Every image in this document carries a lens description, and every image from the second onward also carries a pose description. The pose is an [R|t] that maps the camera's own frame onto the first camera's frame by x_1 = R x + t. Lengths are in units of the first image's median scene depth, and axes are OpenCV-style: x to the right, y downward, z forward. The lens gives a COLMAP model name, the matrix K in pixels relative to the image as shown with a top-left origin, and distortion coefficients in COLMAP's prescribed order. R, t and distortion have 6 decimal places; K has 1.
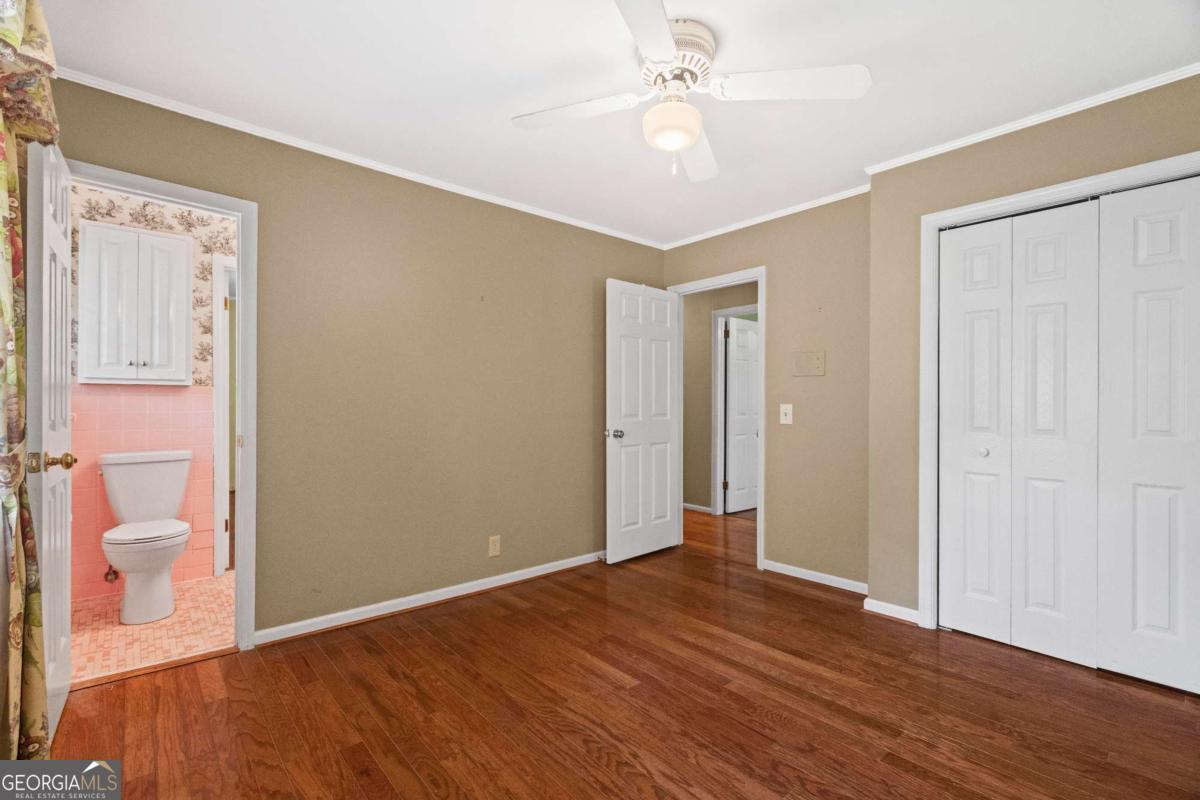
lens RADIAL K [[544.4, 0, 602.6], [0, 544.4, 405.8], [0, 0, 1]] dist [-0.000327, -0.000228]
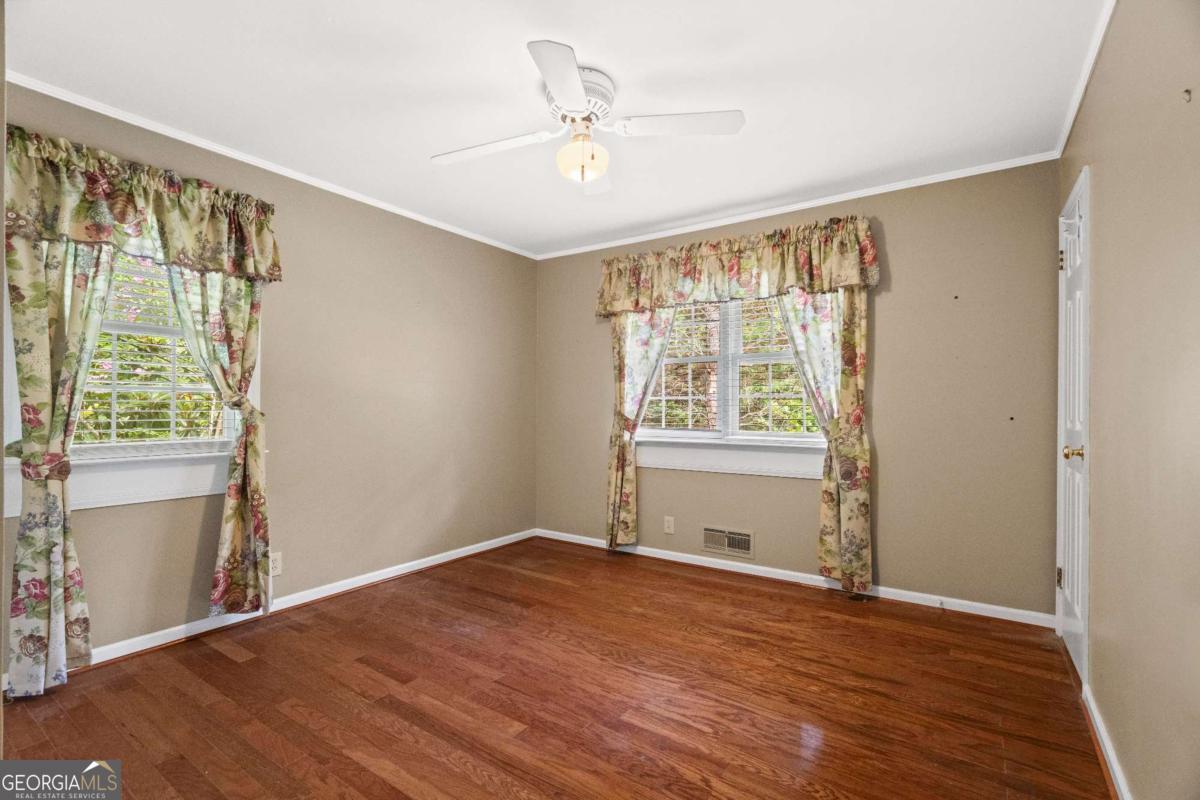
lens RADIAL K [[544.4, 0, 598.9], [0, 544.4, 403.0], [0, 0, 1]] dist [-0.000327, -0.000228]
pose [[-0.971678, -0.008248, -0.236166, 0.198199], [-0.006626, 0.999949, -0.007661, 0.000665], [0.236217, -0.005879, -0.971683, 1.161563]]
